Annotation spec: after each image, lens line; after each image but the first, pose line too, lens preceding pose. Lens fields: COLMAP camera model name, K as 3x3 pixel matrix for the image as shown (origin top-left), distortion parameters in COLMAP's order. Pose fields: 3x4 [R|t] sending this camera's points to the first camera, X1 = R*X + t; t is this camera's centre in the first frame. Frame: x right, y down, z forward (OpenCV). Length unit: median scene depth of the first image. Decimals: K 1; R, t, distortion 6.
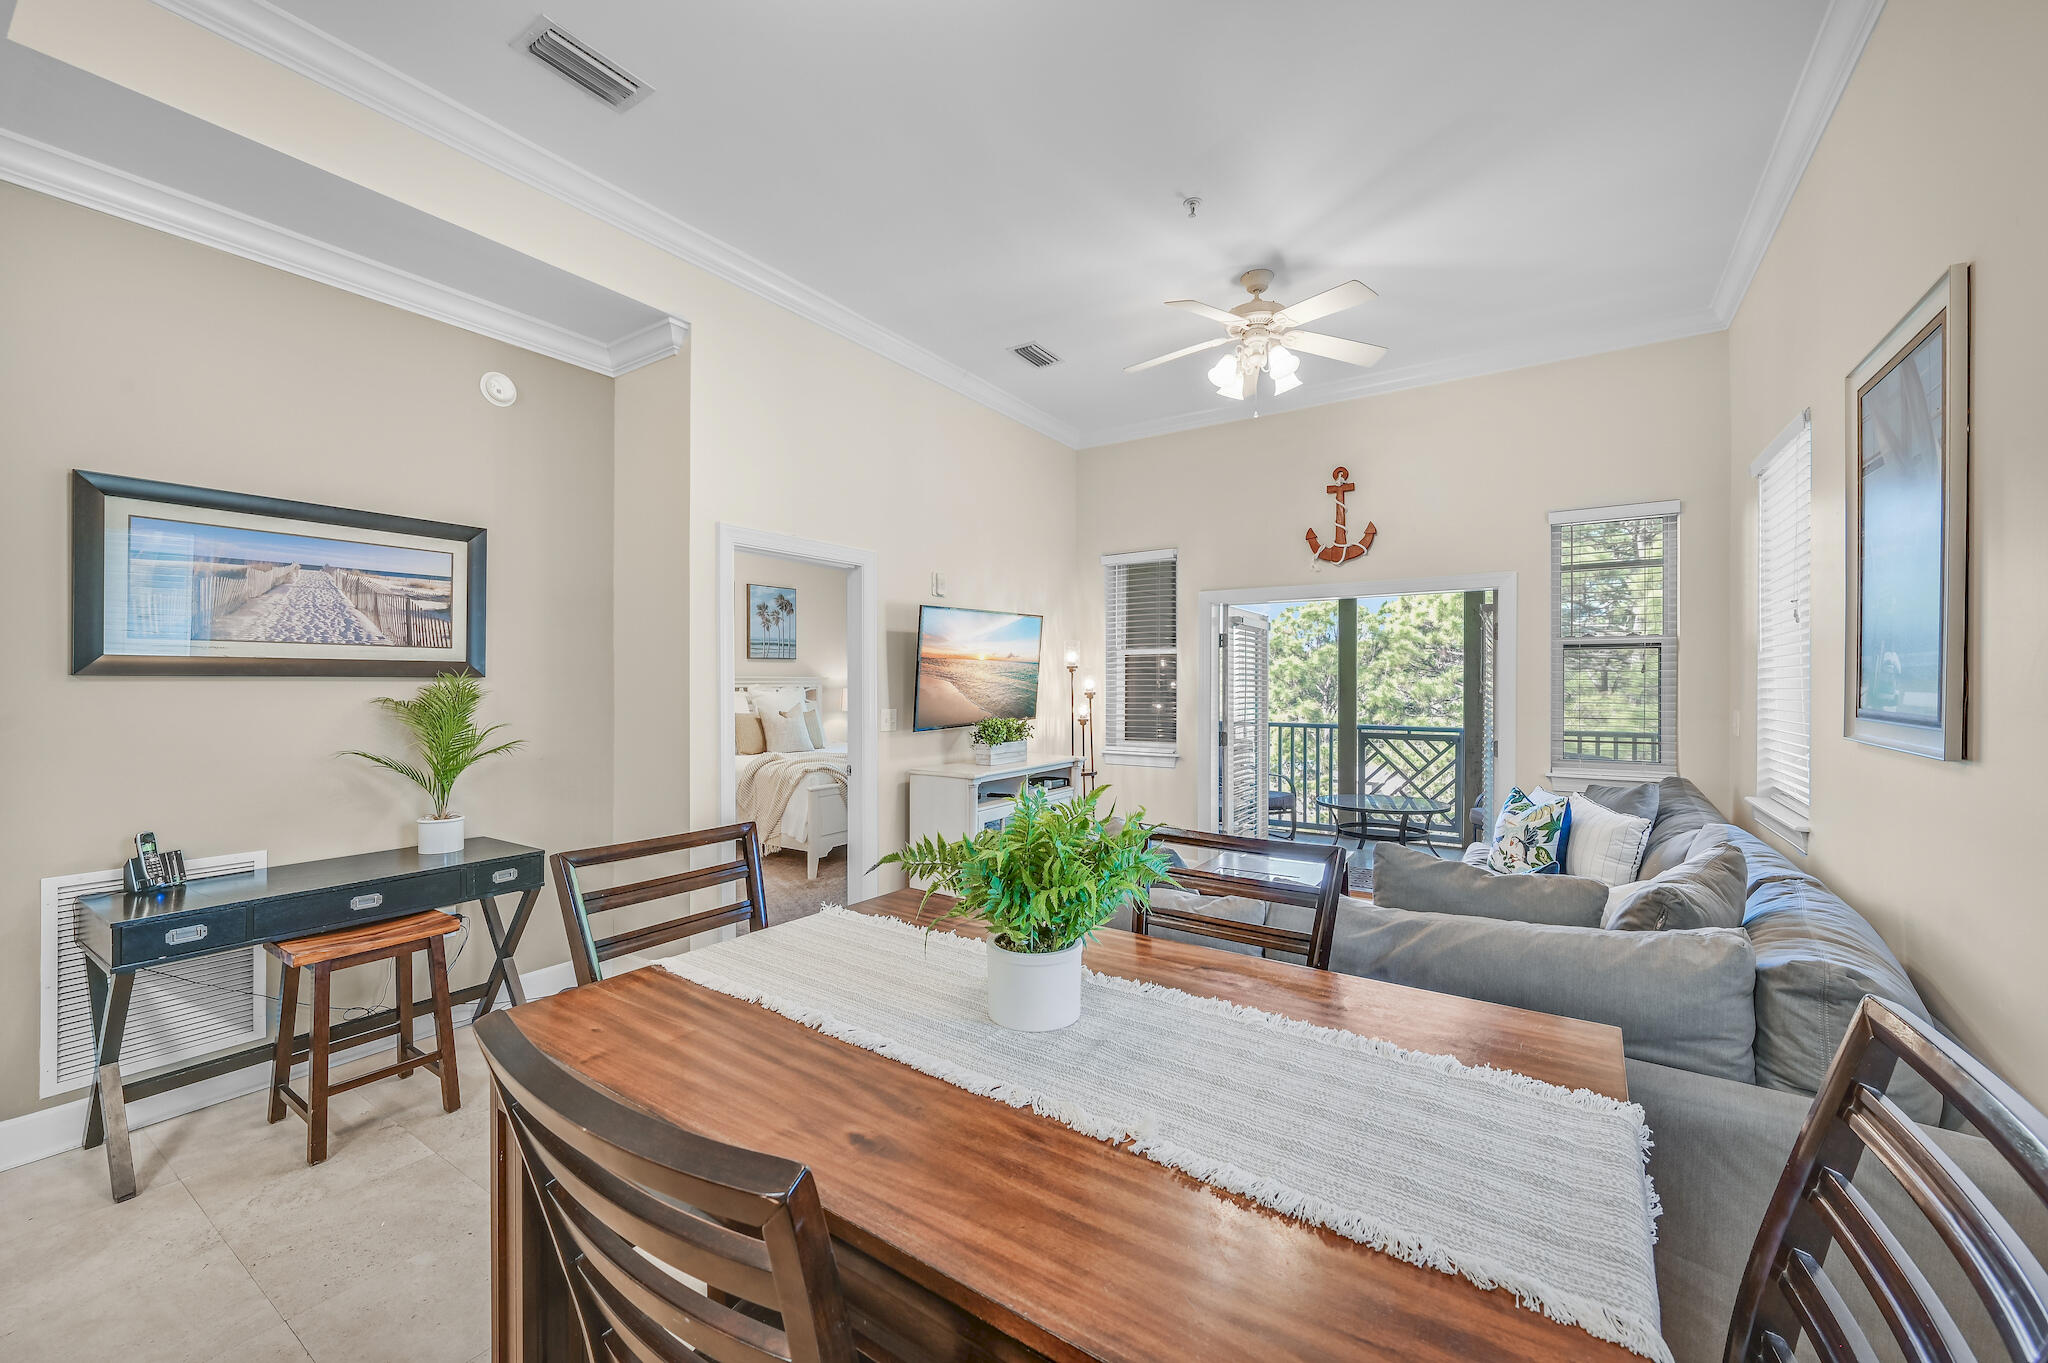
lens RADIAL K [[804.6, 0, 1023.6], [0, 804.6, 685.5], [0, 0, 1]] dist [-0.000854, 0.000036]
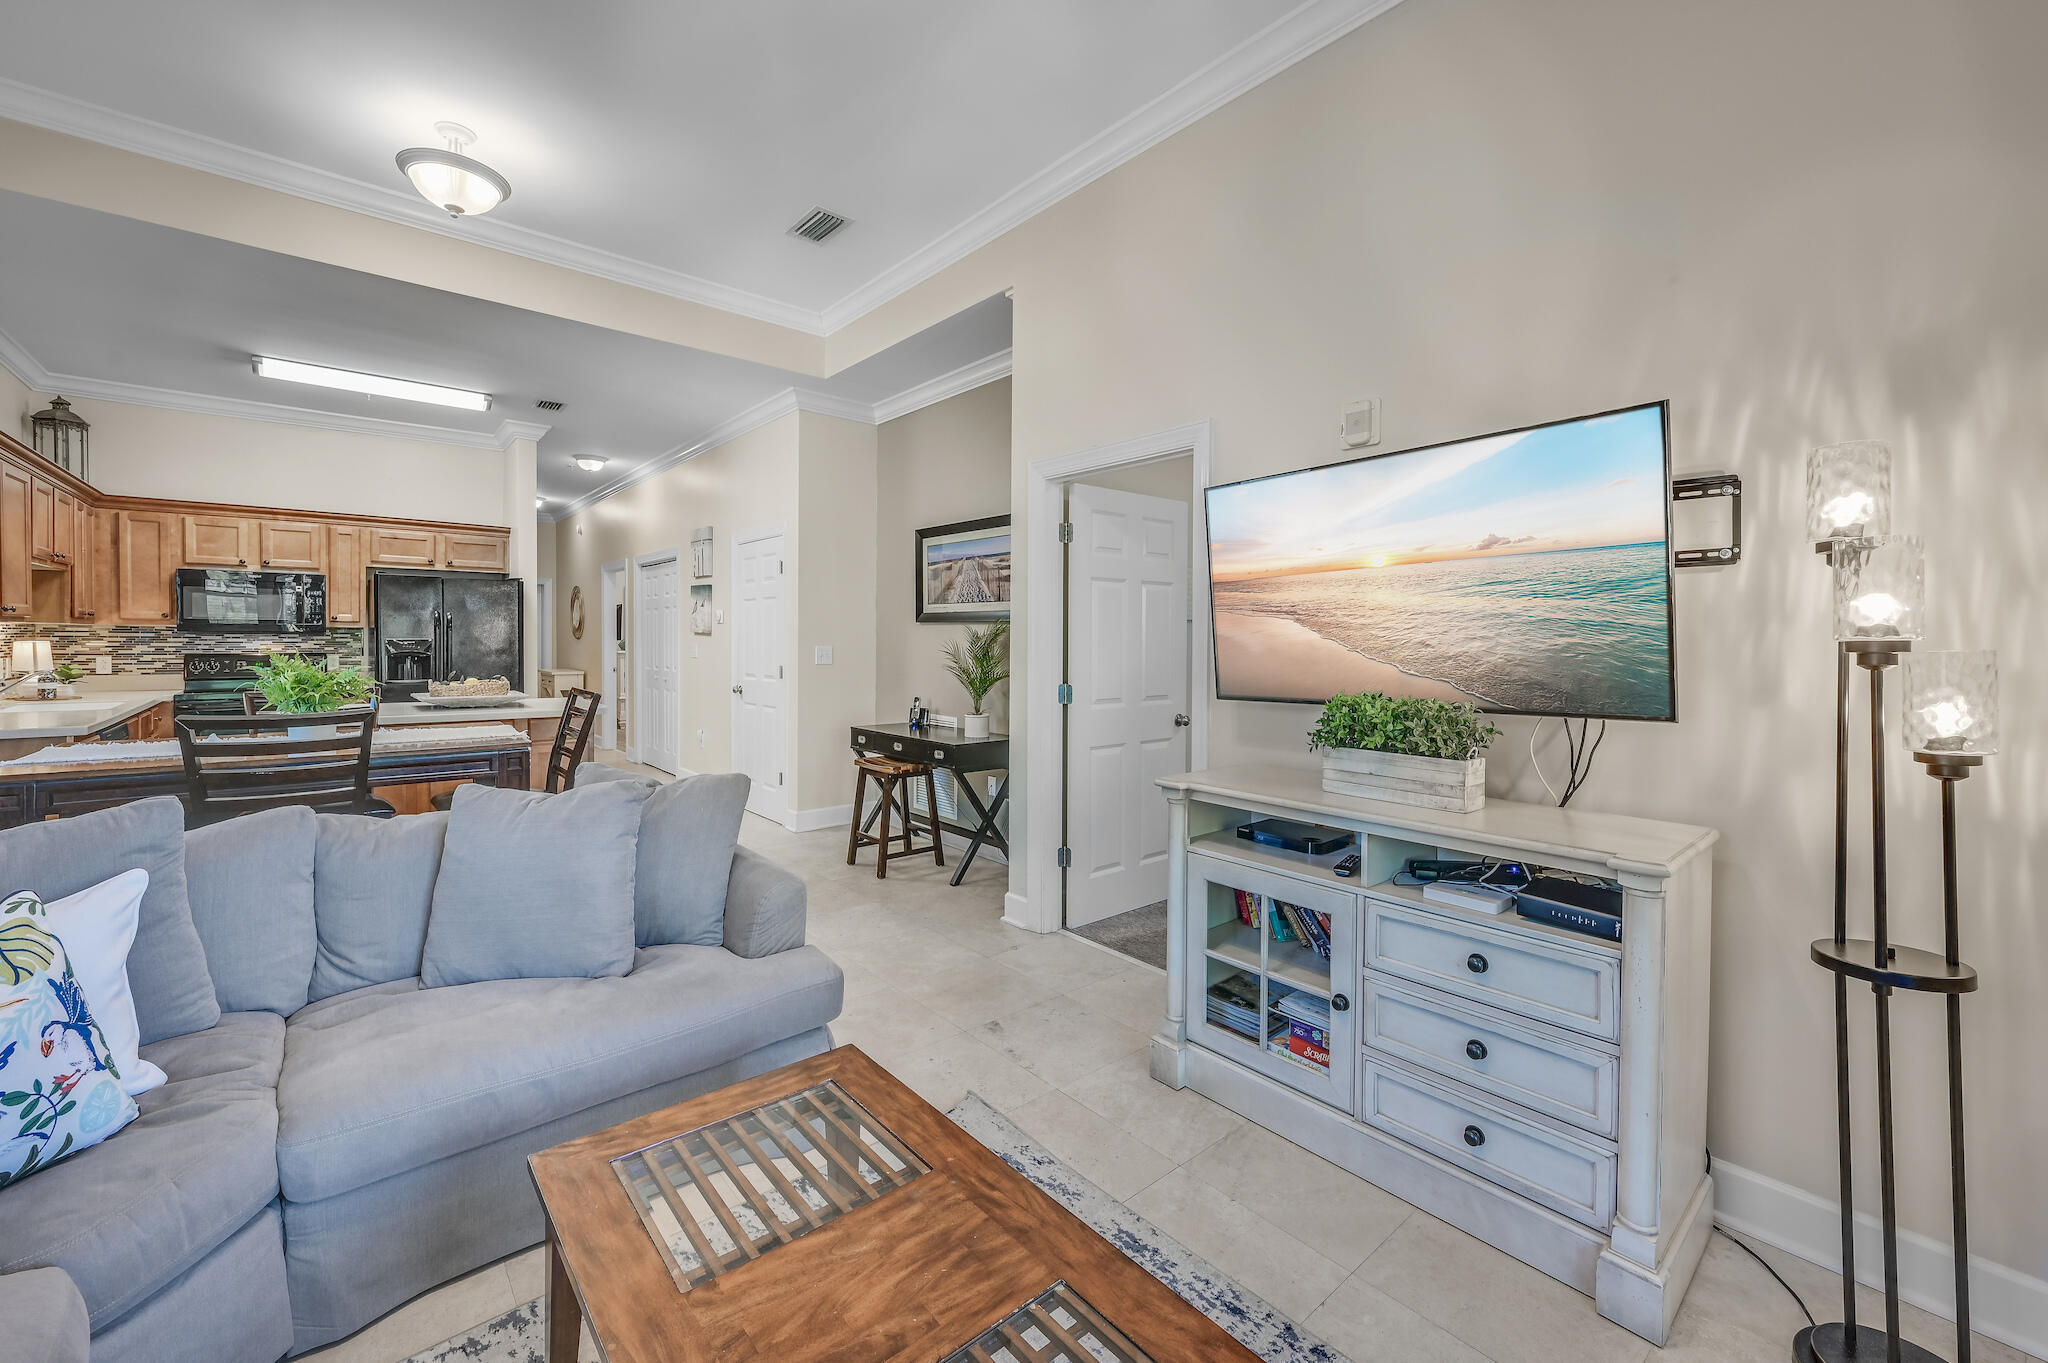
lens RADIAL K [[823.6, 0, 1015.2], [0, 823.6, 649.4], [0, 0, 1]] dist [-0.001647, 0.000059]
pose [[-0.270763, 0.012248, -0.962568, 0.452872], [-0.013040, 0.999781, 0.016389, 0.010123], [0.962558, 0.016990, -0.270544, 0.907865]]
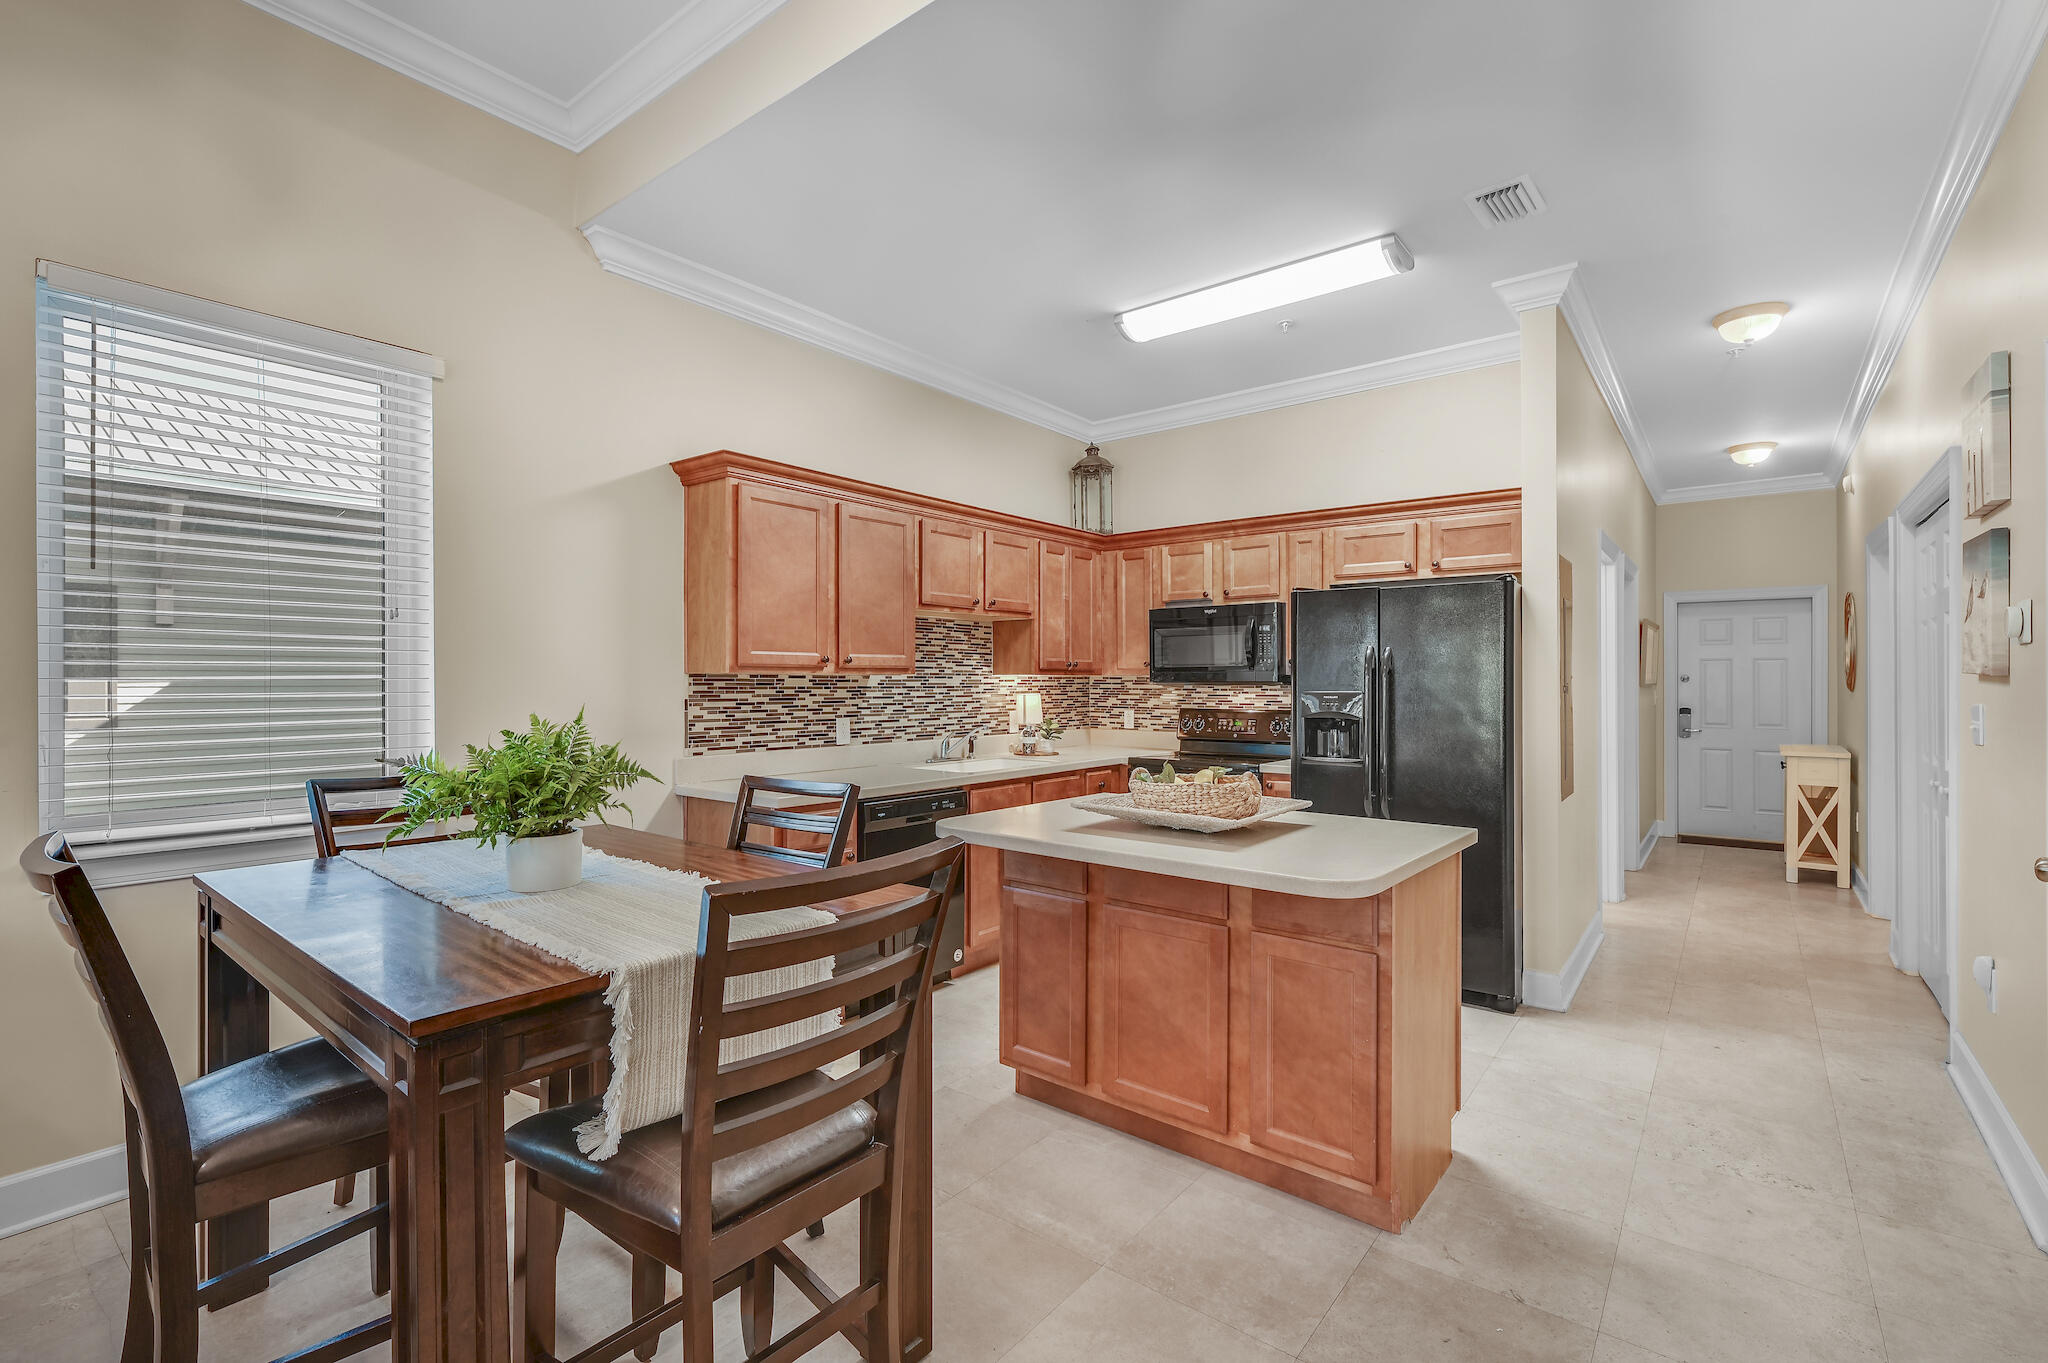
lens RADIAL K [[915.8, 0, 1027.6], [0, 915.8, 679.7], [0, 0, 1]] dist [0.000256, 0.000151]
pose [[-0.997560, 0.001204, 0.069808, -0.223651], [0.001369, 0.999996, 0.002305, 0.012776], [-0.069805, 0.002395, -0.997558, 0.592362]]
